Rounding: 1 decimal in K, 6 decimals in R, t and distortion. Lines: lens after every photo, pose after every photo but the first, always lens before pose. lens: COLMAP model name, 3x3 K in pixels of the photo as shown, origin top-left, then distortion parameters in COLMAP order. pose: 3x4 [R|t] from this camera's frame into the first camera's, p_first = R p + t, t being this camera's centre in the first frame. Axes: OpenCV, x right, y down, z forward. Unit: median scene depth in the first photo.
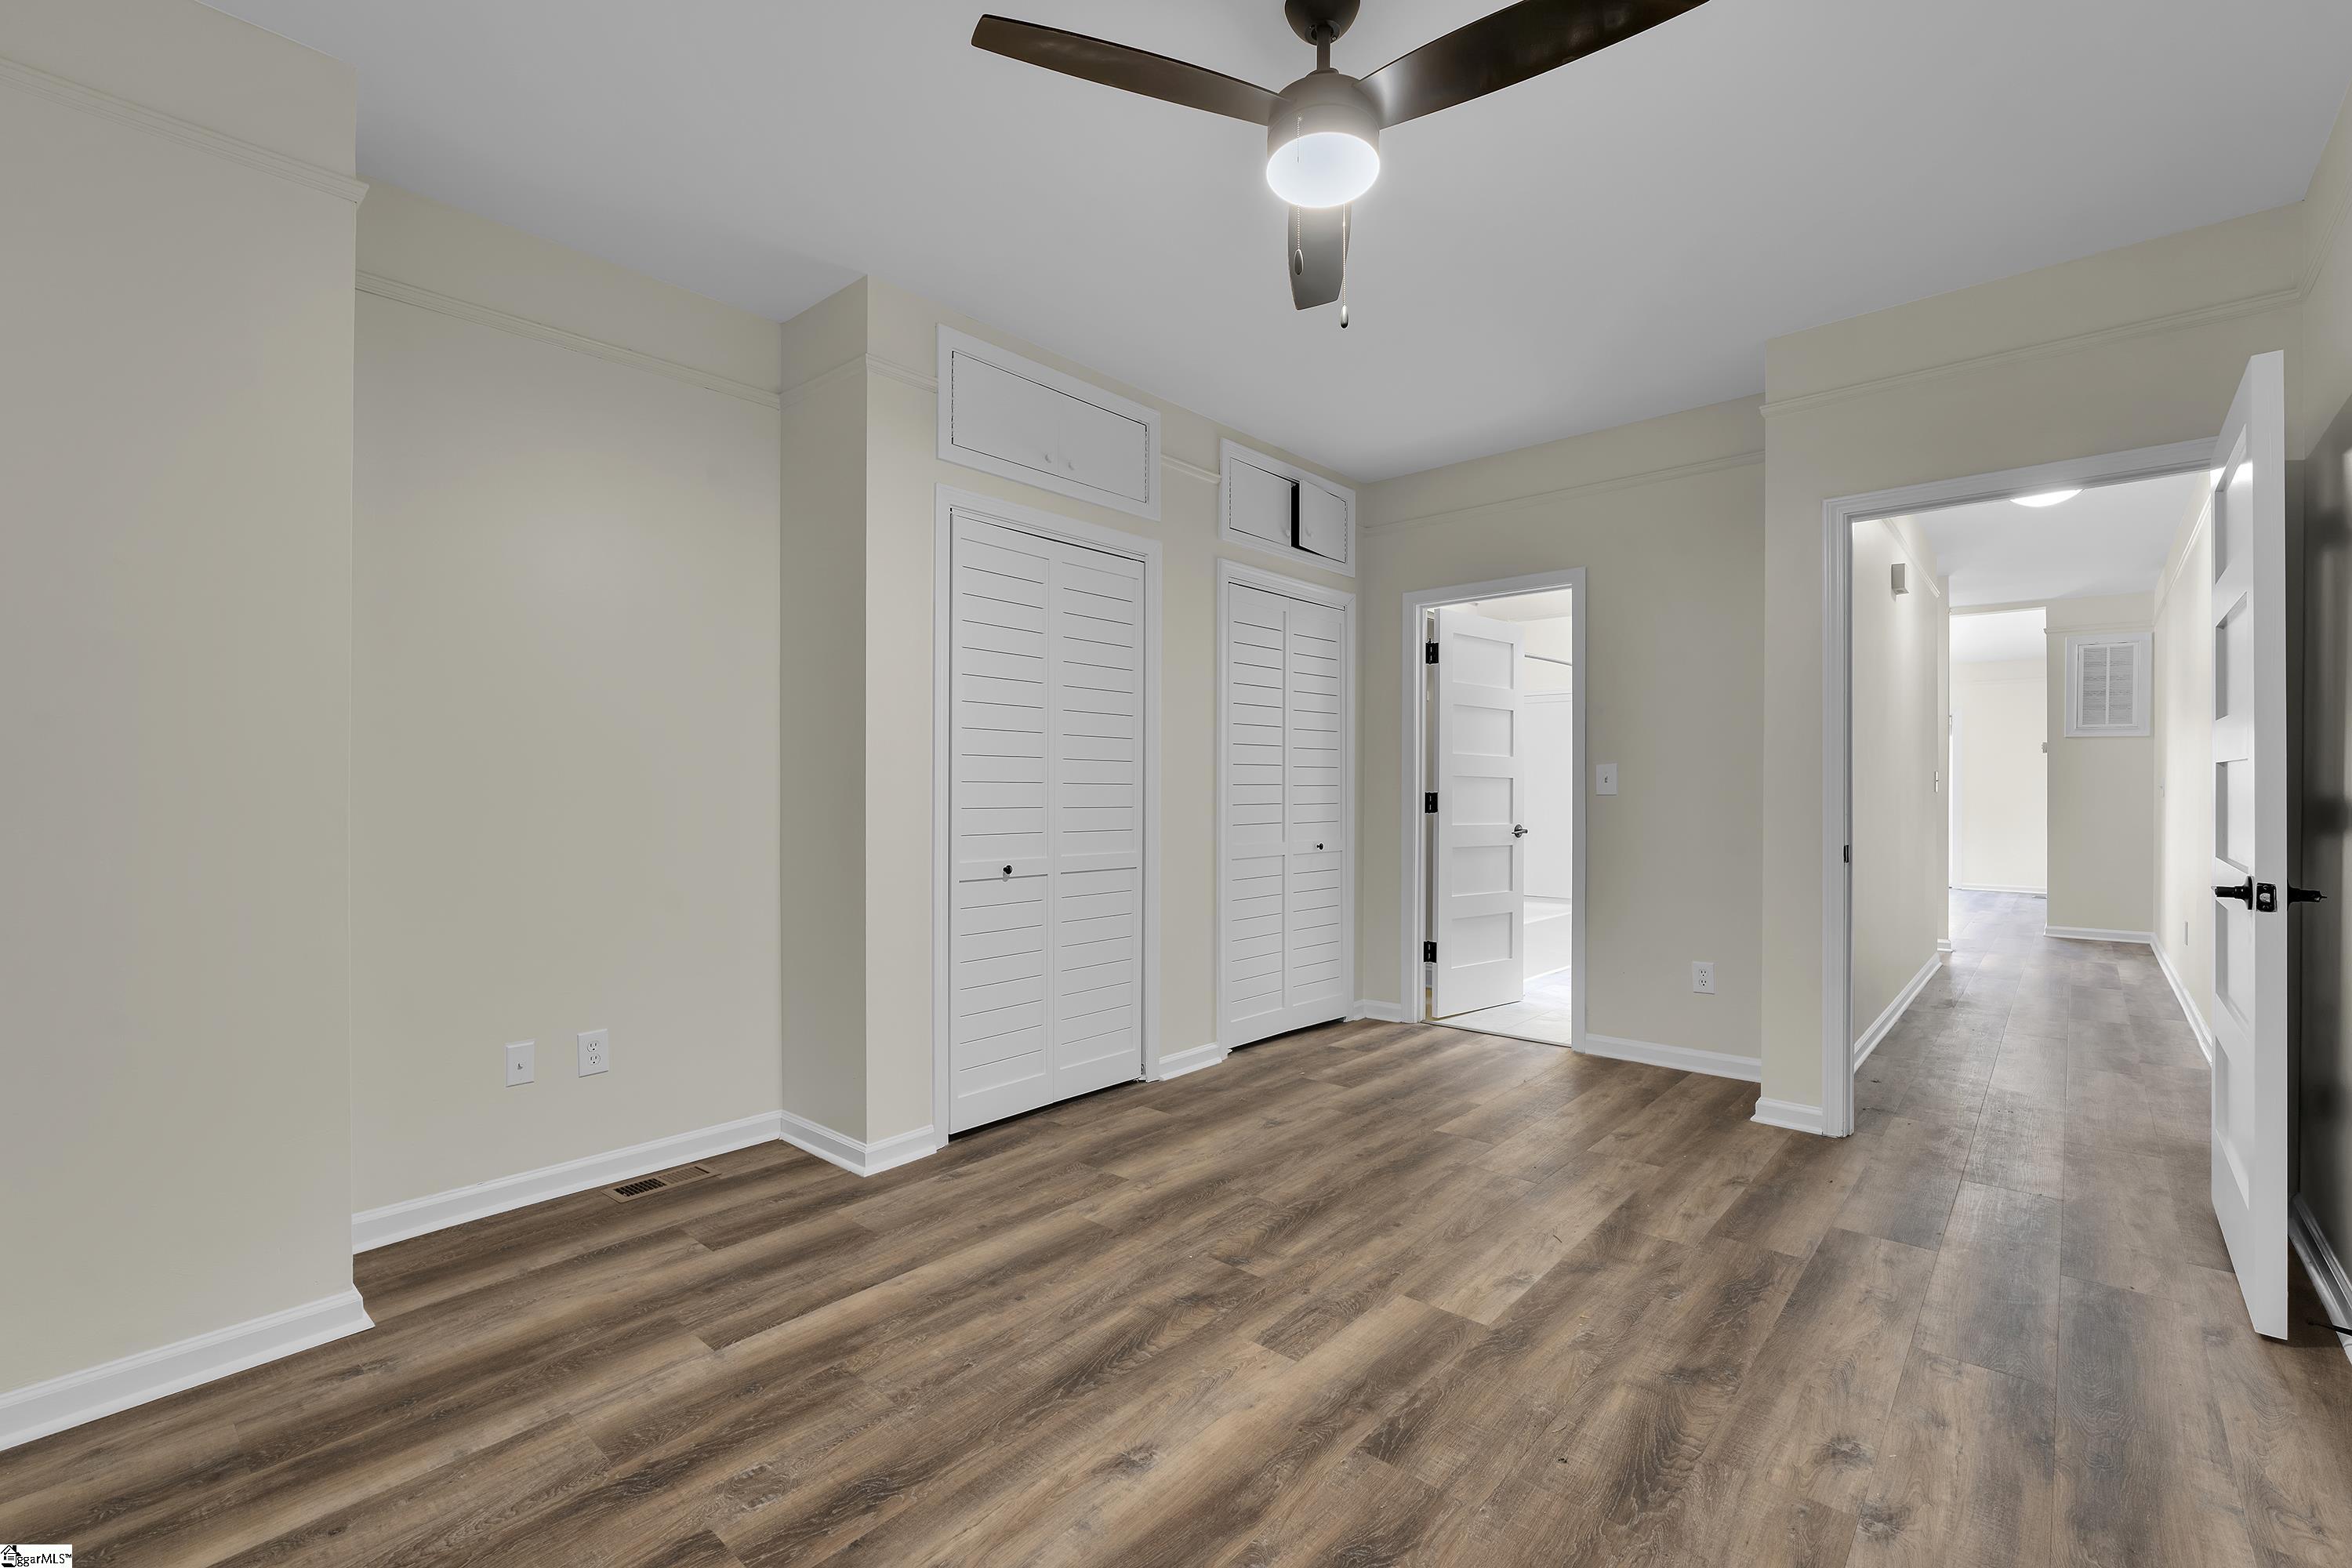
lens RADIAL K [[1025.2, 0, 1177.1], [0, 1025.2, 790.1], [0, 0, 1]] dist [-0.006528, 0.000228]
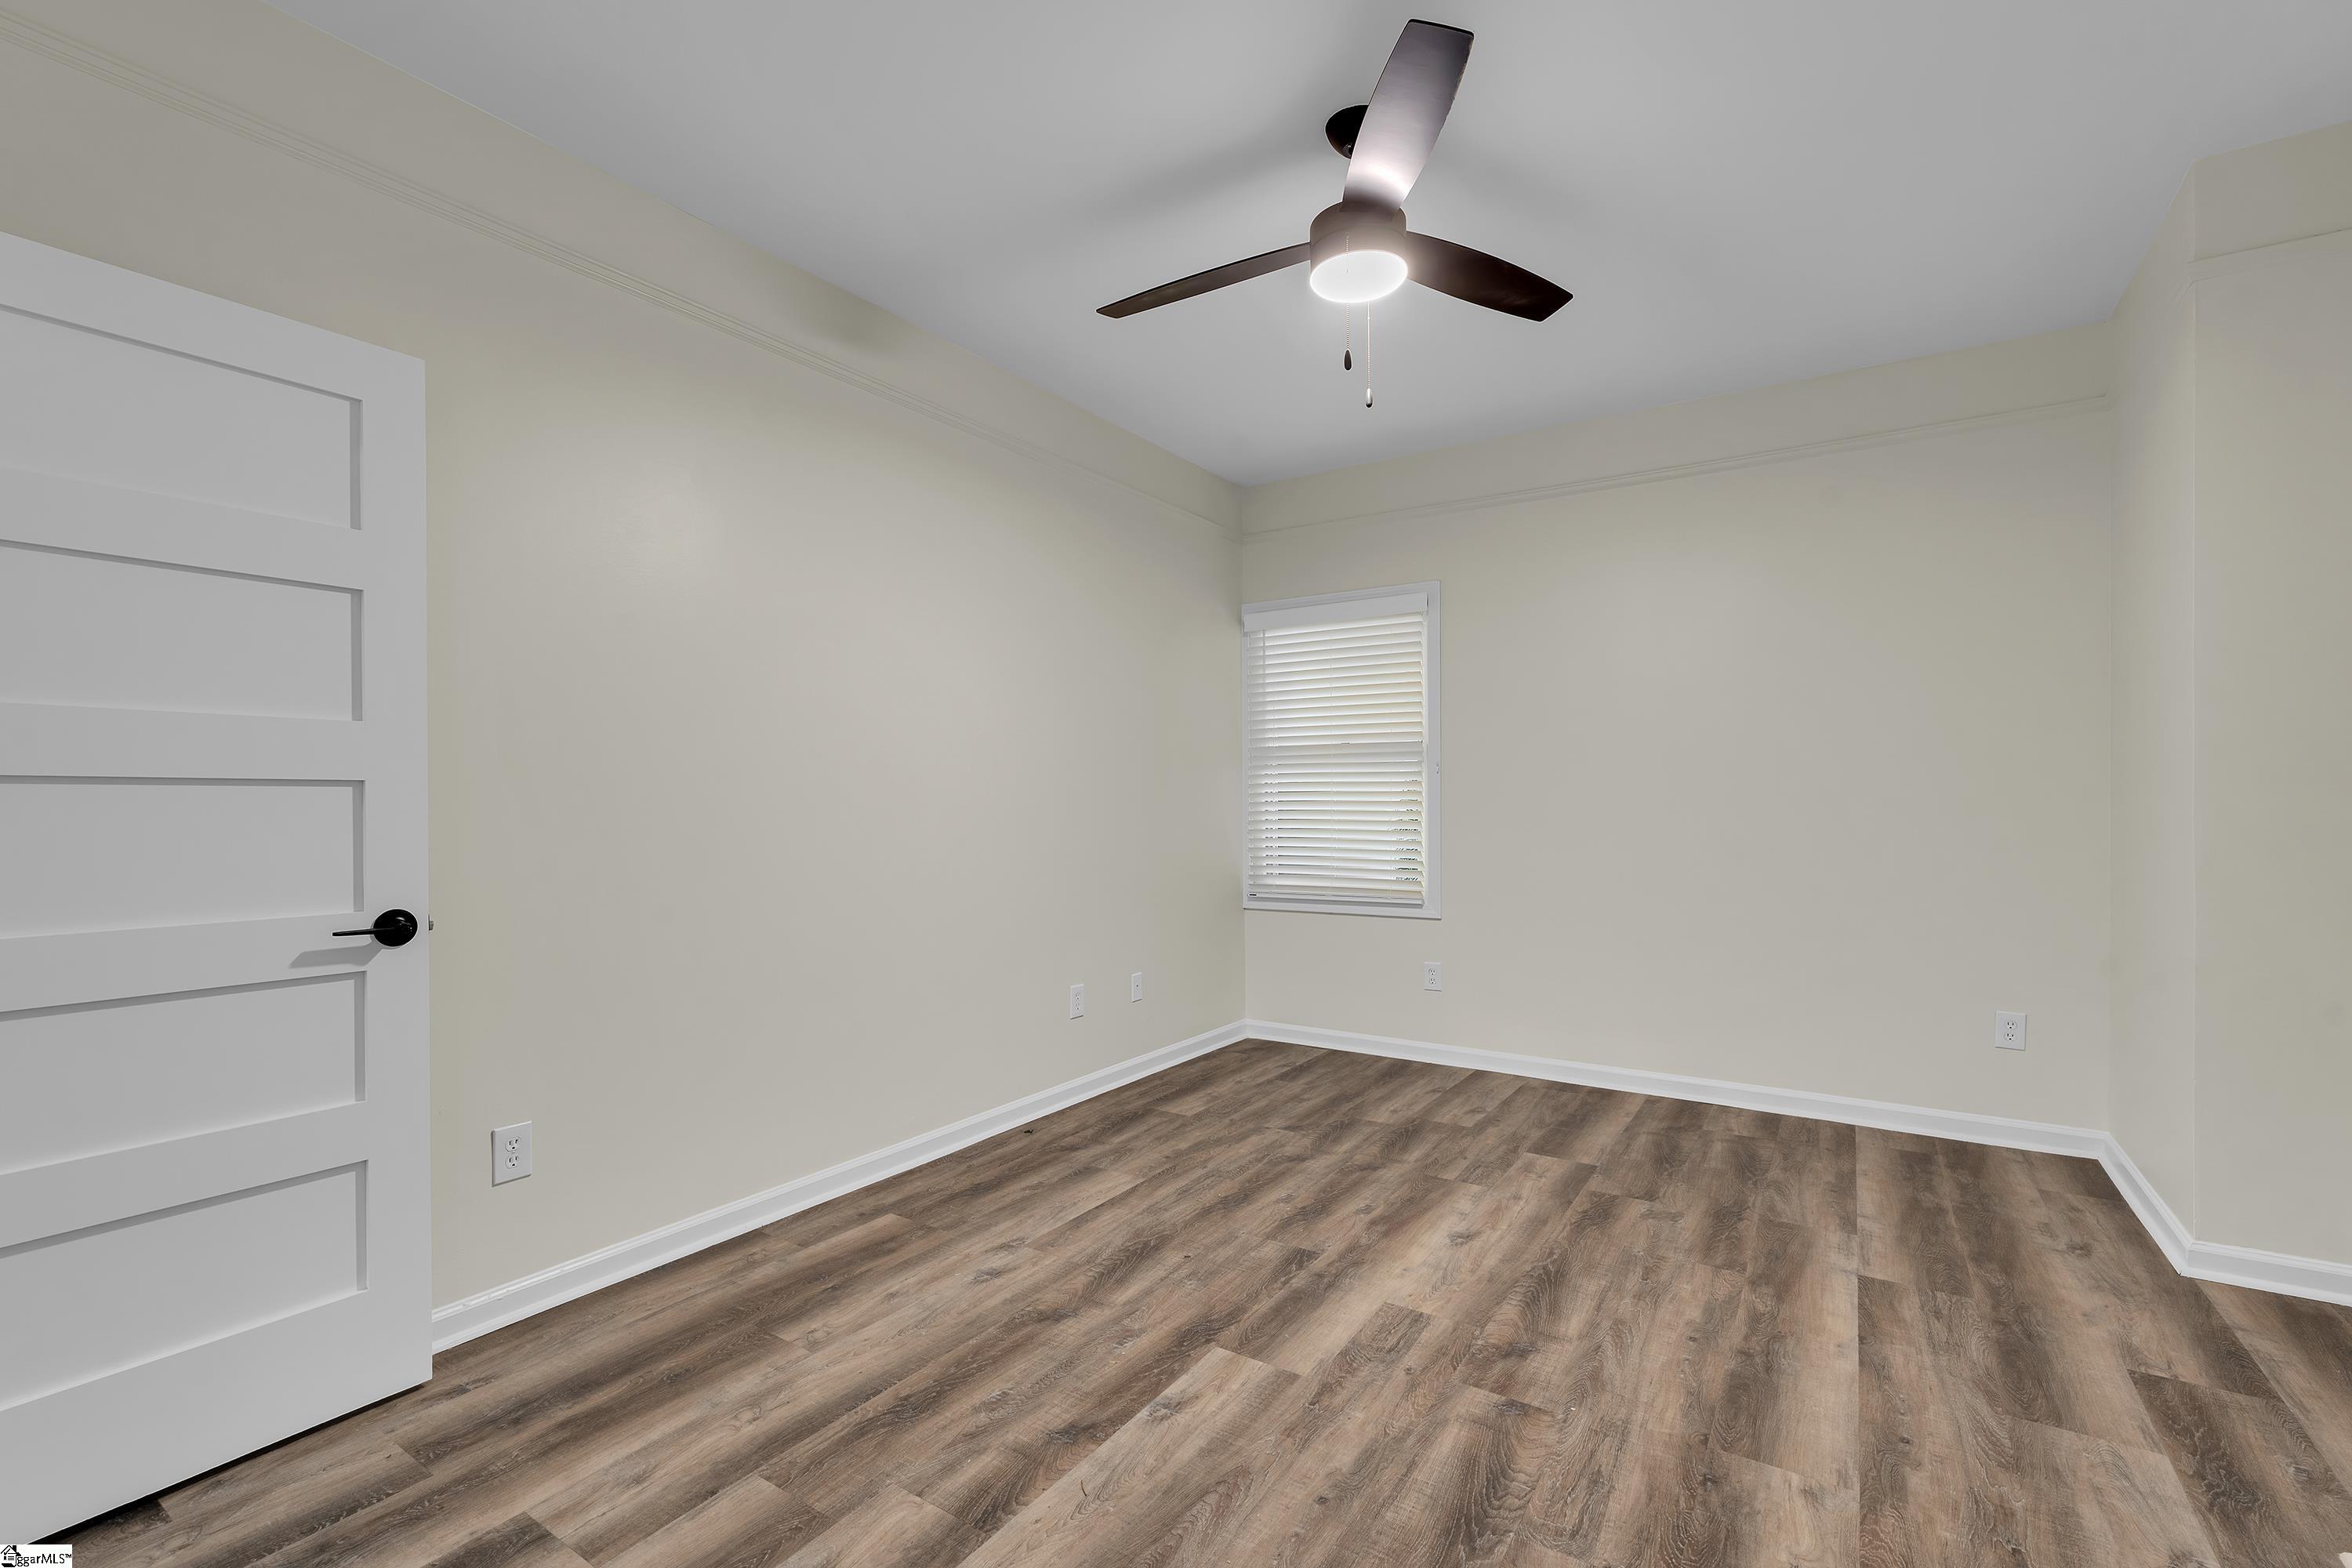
lens RADIAL K [[1025.2, 0, 1175.0], [0, 1025.2, 788.2], [0, 0, 1]] dist [-0.006528, 0.000228]
pose [[-0.990047, 0.004170, -0.140675, 0.479635], [0.005571, 0.999939, -0.009566, -0.011491], [0.140627, -0.010254, -0.990010, 1.978836]]
